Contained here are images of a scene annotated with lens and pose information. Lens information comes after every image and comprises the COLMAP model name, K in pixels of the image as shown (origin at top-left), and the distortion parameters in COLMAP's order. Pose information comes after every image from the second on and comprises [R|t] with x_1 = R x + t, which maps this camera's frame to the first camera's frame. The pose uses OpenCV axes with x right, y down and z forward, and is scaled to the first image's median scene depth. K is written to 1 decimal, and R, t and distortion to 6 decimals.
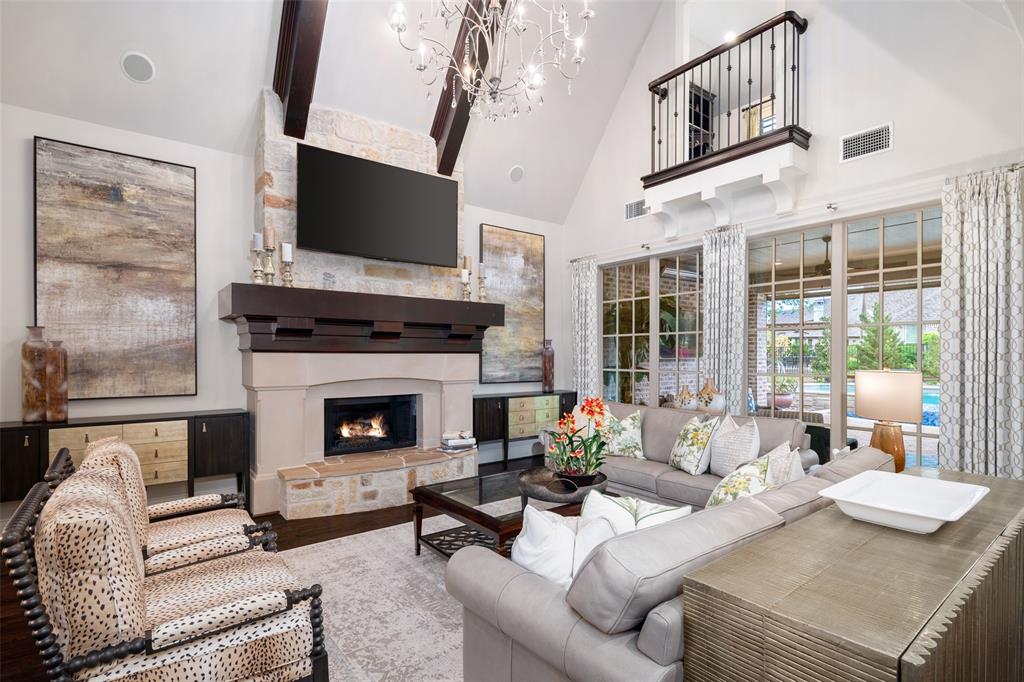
lens RADIAL K [[498.2, 0, 490.9], [0, 498.2, 358.4], [0, 0, 1]] dist [0.002658, 0.000153]
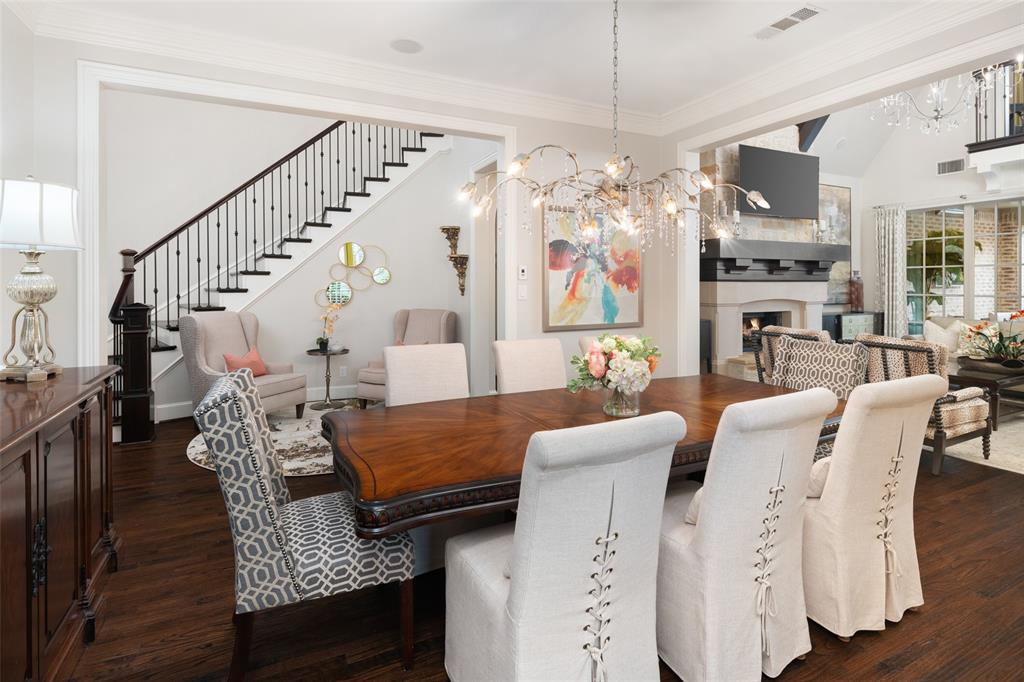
lens RADIAL K [[498.2, 0, 507.6], [0, 498.2, 284.8], [0, 0, 1]] dist [0.002658, 0.000153]
pose [[0.979757, 0.002682, -0.200171, -0.603973], [-0.002905, 0.999995, -0.000817, 0.001817], [0.200168, 0.001382, 0.979761, -0.500458]]
